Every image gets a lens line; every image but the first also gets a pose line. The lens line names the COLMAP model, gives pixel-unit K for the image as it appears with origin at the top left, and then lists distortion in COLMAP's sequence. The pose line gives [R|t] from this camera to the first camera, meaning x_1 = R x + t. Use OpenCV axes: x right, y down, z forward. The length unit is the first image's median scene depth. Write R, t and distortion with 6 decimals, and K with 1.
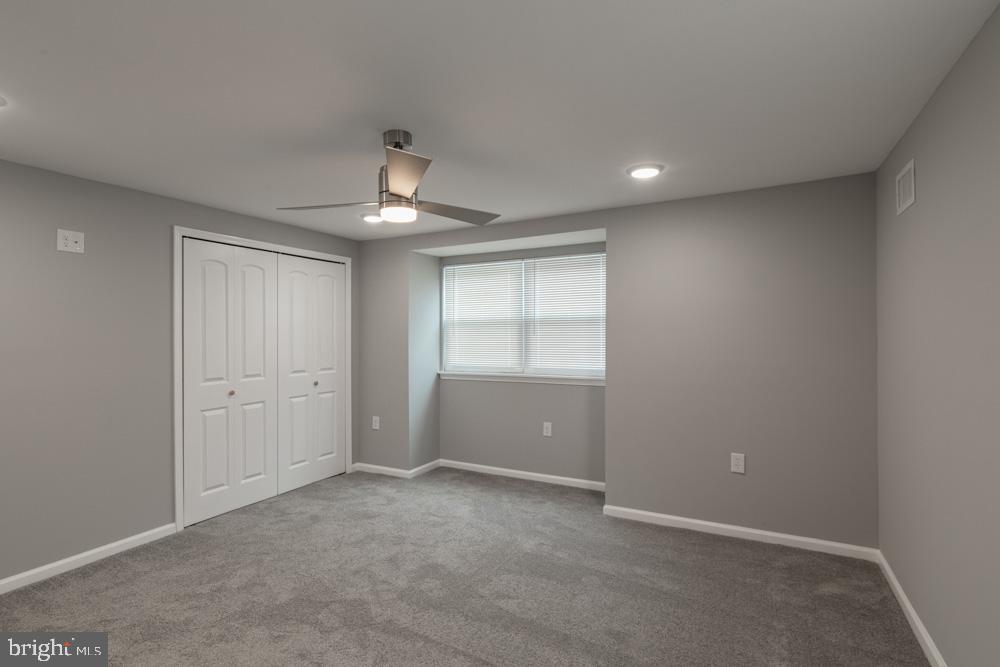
lens RADIAL K [[488.6, 0, 493.2], [0, 488.6, 331.5], [0, 0, 1]] dist [-0.000243, 0.000680]
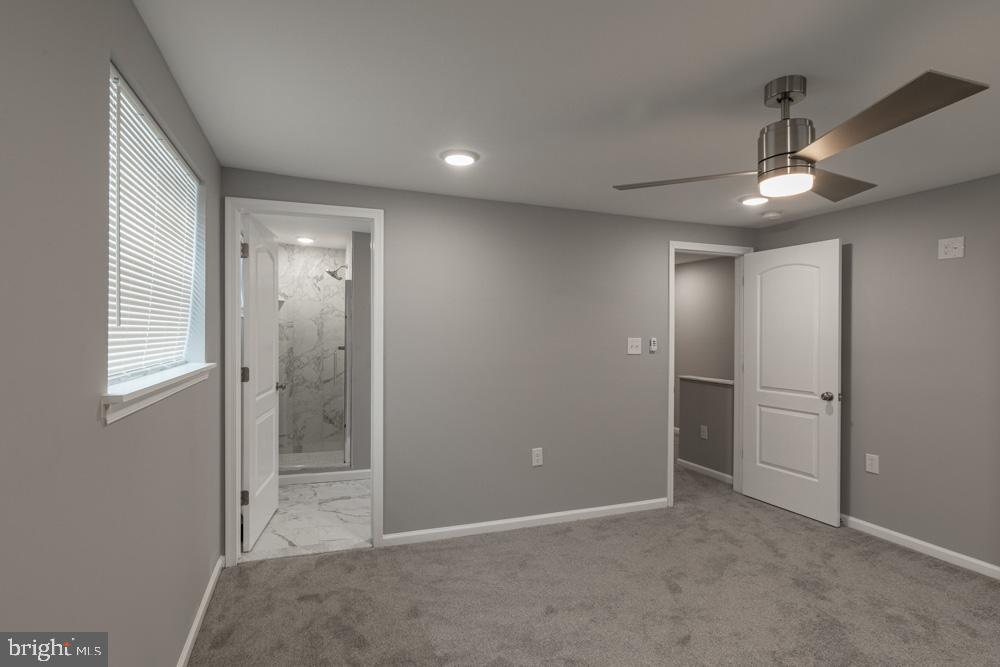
lens RADIAL K [[488.6, 0, 492.2], [0, 488.6, 331.5], [0, 0, 1]] dist [-0.000243, 0.000680]
pose [[-0.655517, -0.002396, -0.755177, 0.411253], [-0.002238, 0.999997, -0.001229, -0.002226], [0.755177, 0.000885, -0.655520, 0.685814]]
